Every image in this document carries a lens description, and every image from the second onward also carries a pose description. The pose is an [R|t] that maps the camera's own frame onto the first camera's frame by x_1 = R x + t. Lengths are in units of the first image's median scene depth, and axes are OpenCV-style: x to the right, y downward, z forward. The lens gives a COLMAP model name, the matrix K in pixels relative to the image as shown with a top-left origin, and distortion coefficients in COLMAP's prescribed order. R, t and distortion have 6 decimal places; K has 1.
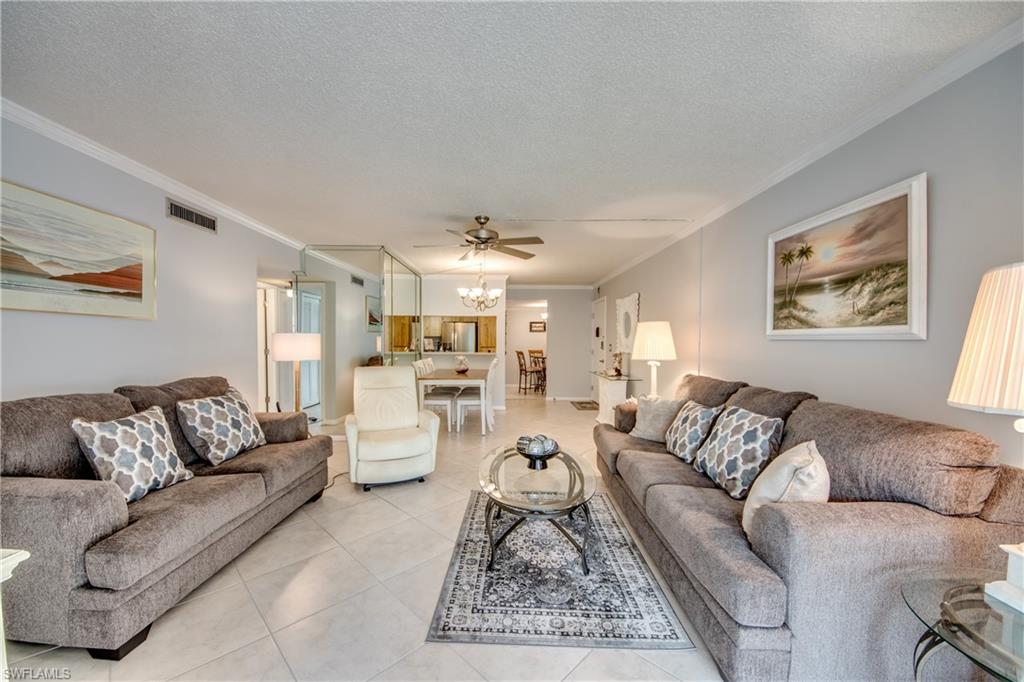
lens RADIAL K [[403.9, 0, 512.0], [0, 403.9, 352.8], [0, 0, 1]] dist [-0.000836, -0.012715]
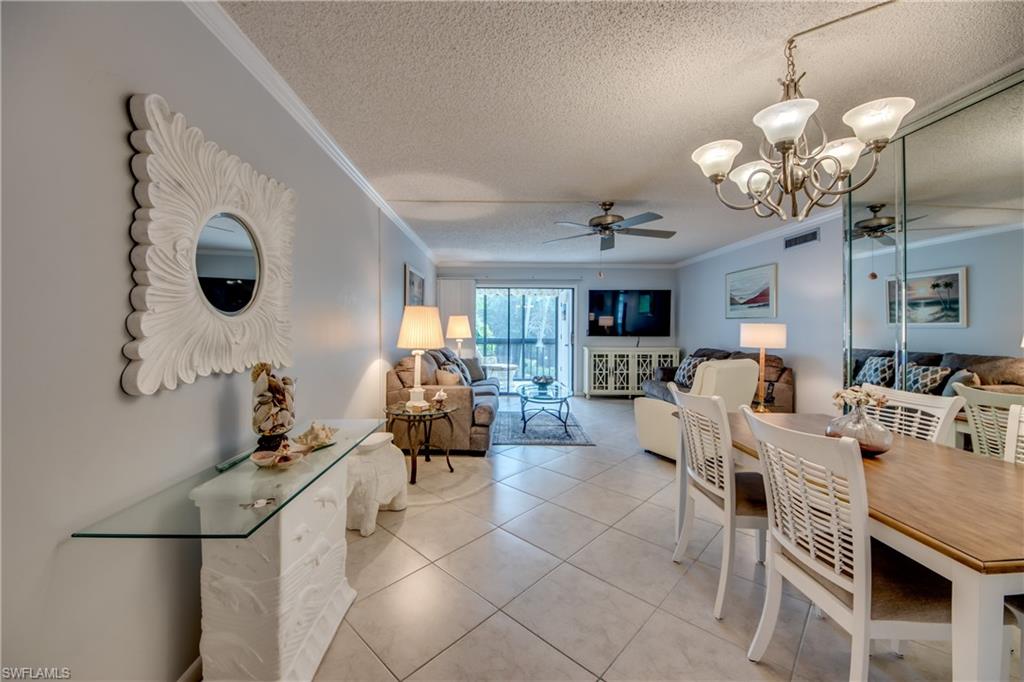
lens RADIAL K [[390.8, 0, 499.9], [0, 390.8, 331.4], [0, 0, 1]] dist [0.035200, -0.021510]
pose [[-0.999945, -0.010526, 0.000340, 0.283672], [-0.010504, 0.999122, 0.040555, -0.091952], [-0.000767, 0.040549, -0.999177, 3.034572]]
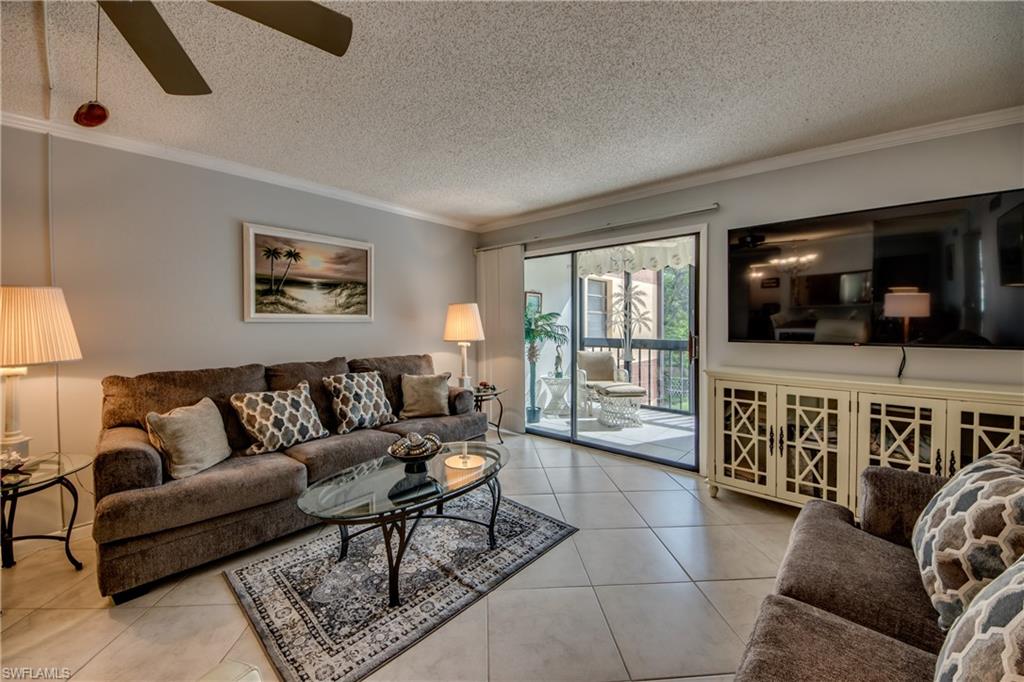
lens RADIAL K [[390.8, 0, 499.9], [0, 390.8, 331.4], [0, 0, 1]] dist [0.035200, -0.021510]
pose [[-0.733615, -0.016063, 0.679376, -0.657042], [0.020389, 0.998750, 0.045631, -0.048956], [-0.679260, 0.047327, -0.732370, 1.540709]]
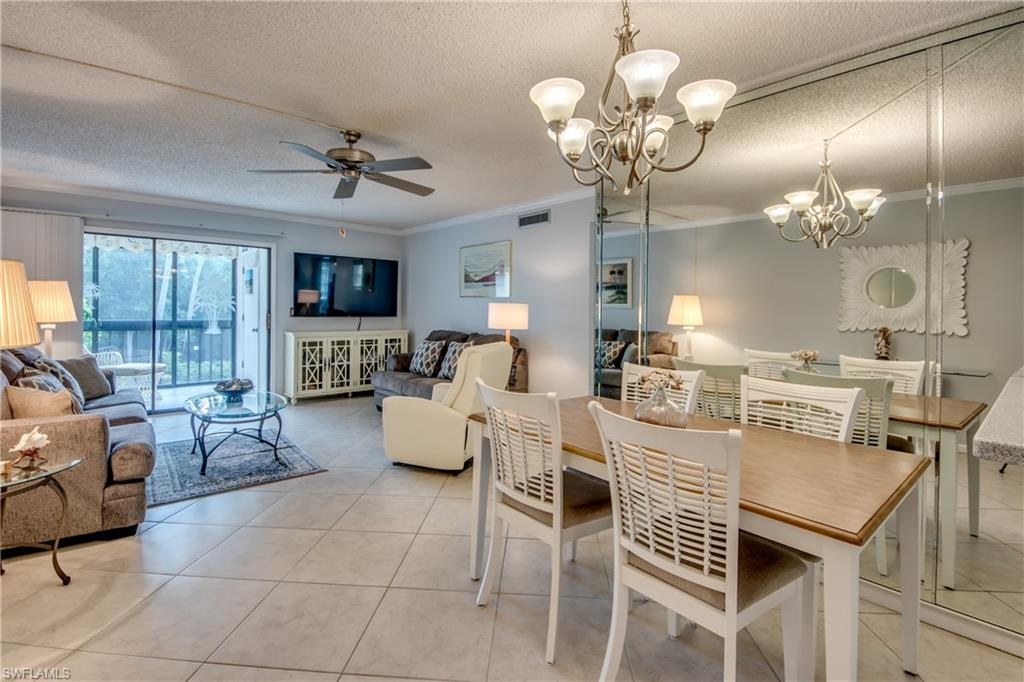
lens RADIAL K [[478.6, 0, 511.0], [0, 478.6, 315.9], [0, 0, 1]] dist [-0.000914, -0.001496]
pose [[-0.762637, -0.005661, -0.646802, 0.389690], [-0.038040, 0.998623, 0.036112, -0.087506], [0.645707, 0.052145, -0.761803, 2.828218]]
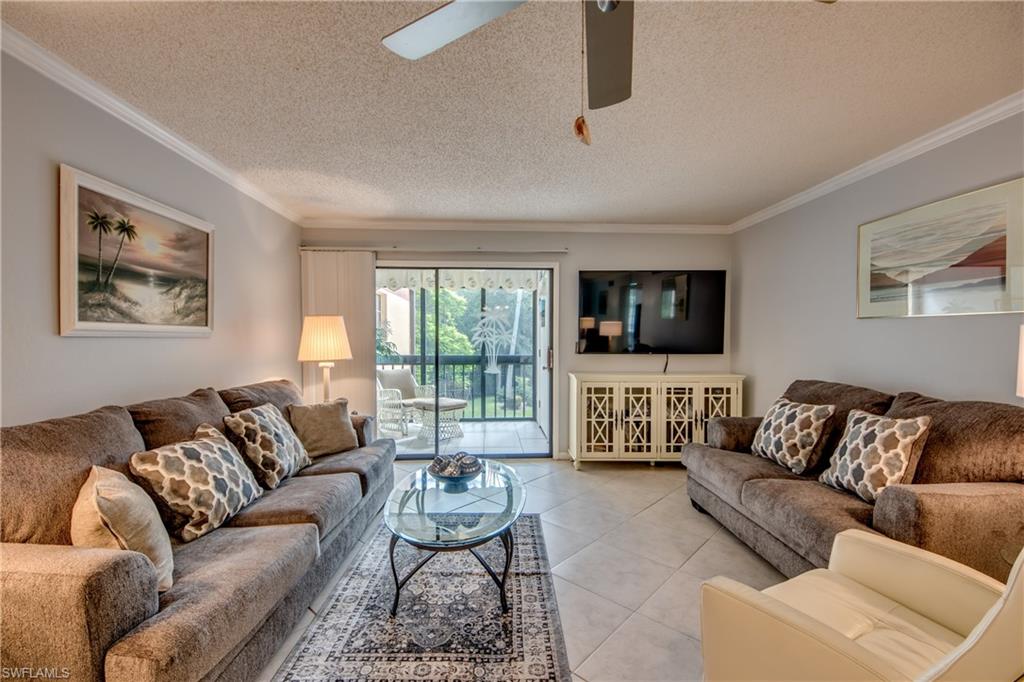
lens RADIAL K [[438.0, 0, 497.9], [0, 438.0, 347.0], [0, 0, 1]] dist [0.011460, -0.000652]
pose [[-0.999949, -0.006267, -0.007895, -0.017140], [-0.006652, 0.998741, 0.049712, -0.063310], [0.007574, 0.049762, -0.998732, 1.970006]]
